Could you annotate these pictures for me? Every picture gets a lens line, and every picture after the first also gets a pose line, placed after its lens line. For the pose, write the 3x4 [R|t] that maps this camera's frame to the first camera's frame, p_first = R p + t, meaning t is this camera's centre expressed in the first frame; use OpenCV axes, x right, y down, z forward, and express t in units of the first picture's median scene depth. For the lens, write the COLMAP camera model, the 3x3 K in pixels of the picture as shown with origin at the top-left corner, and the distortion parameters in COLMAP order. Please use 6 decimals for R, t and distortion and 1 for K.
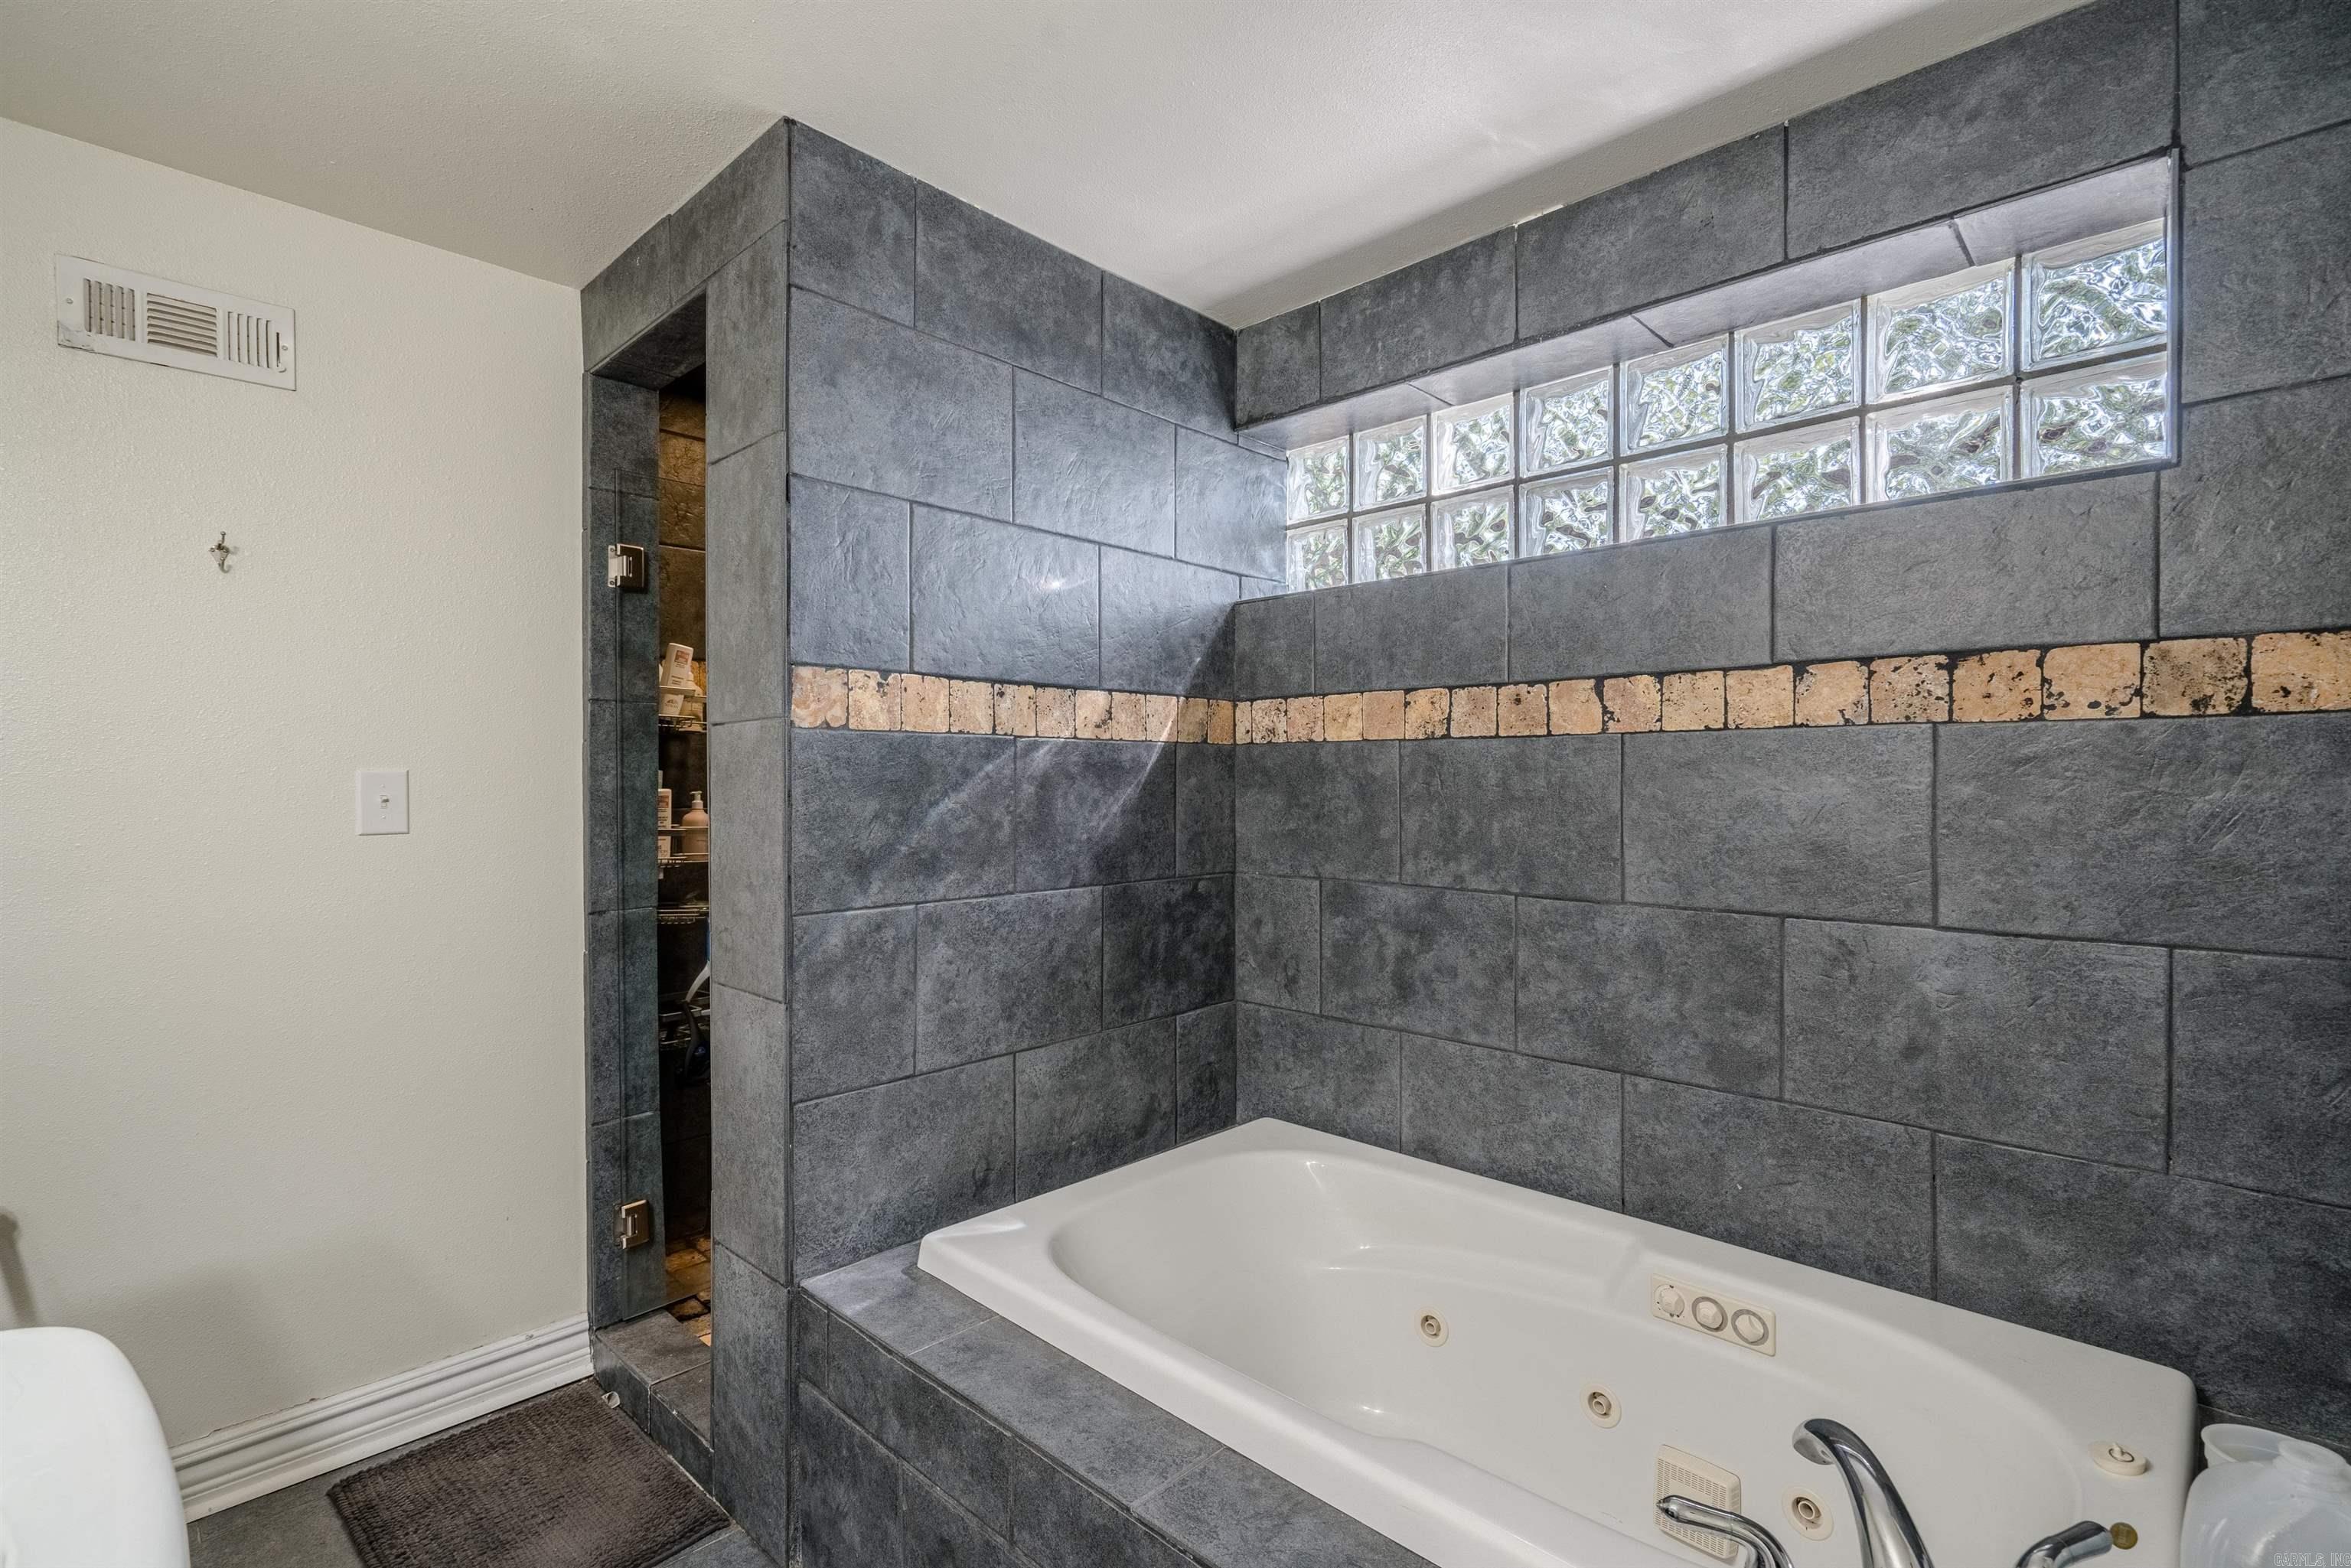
lens RADIAL K [[1067.9, 0, 1170.1], [0, 1067.9, 780.2], [0, 0, 1]] dist [-0.002336, 0.003504]
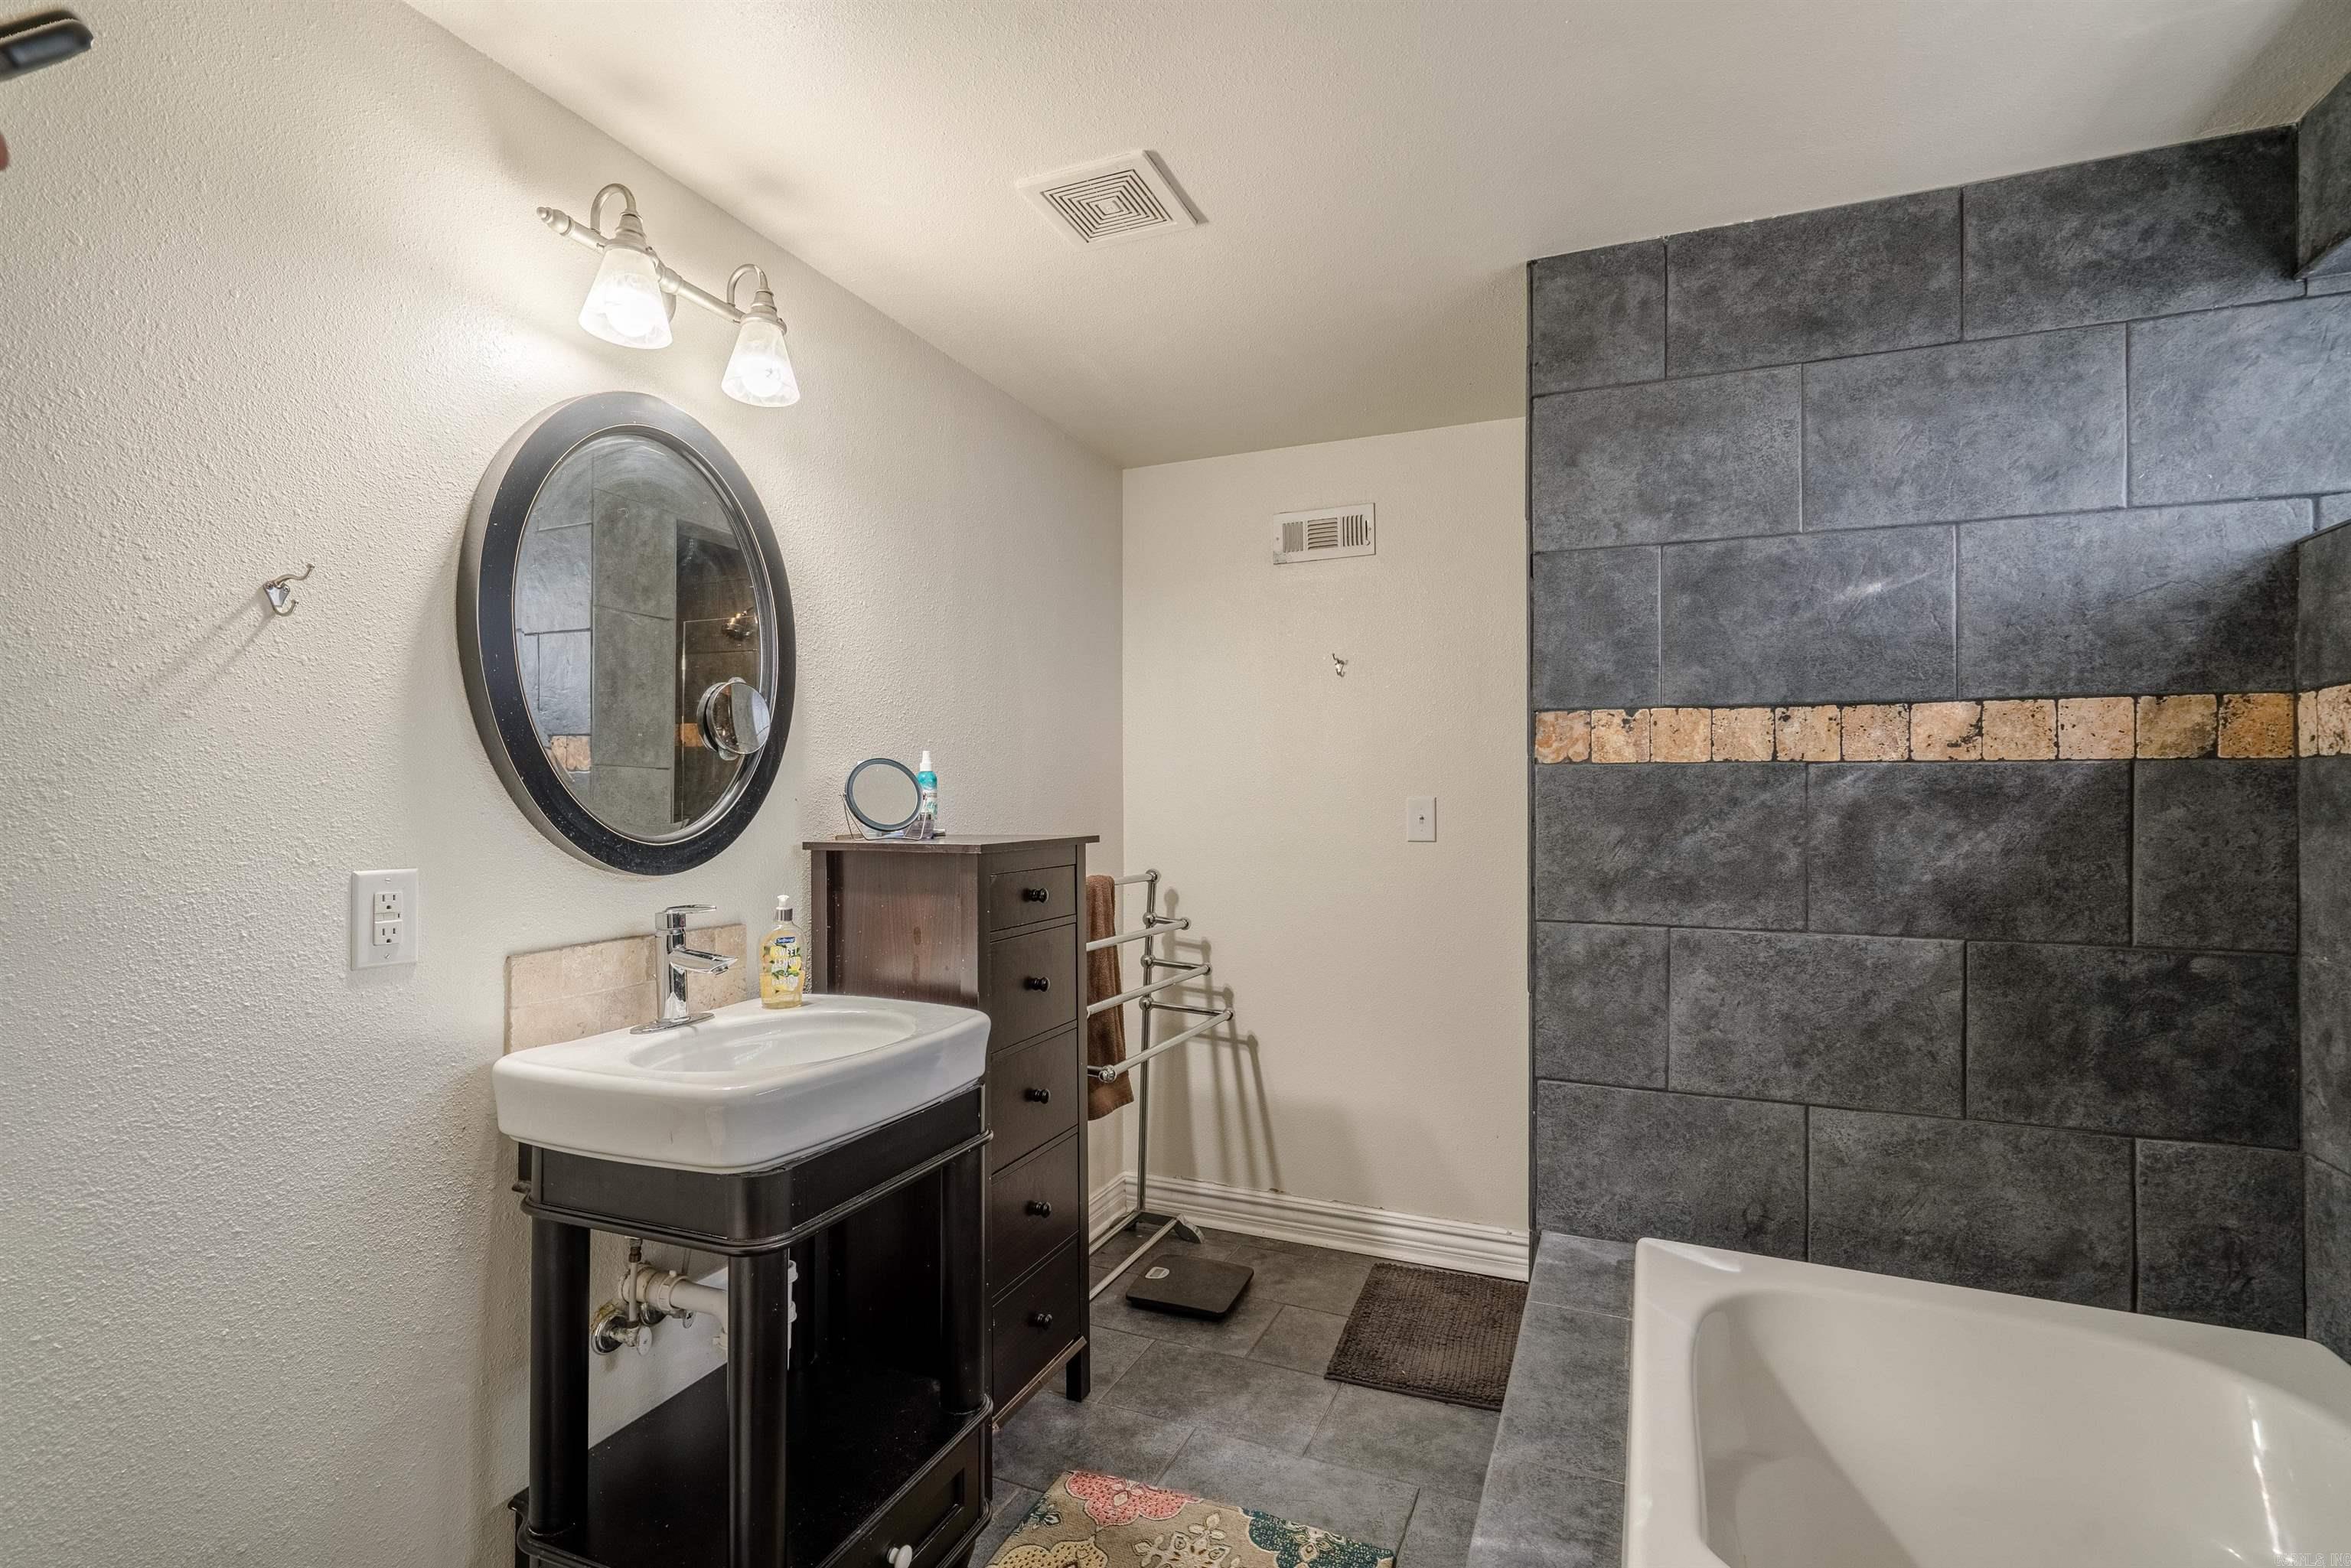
lens RADIAL K [[1067.9, 0, 1168.0], [0, 1067.9, 794.6], [0, 0, 1]] dist [-0.002336, 0.003504]
pose [[0.367450, -0.001714, -0.930042, 0.513125], [-0.004122, 0.999985, -0.003472, -0.007439], [0.930034, 0.005109, 0.367437, 0.147029]]
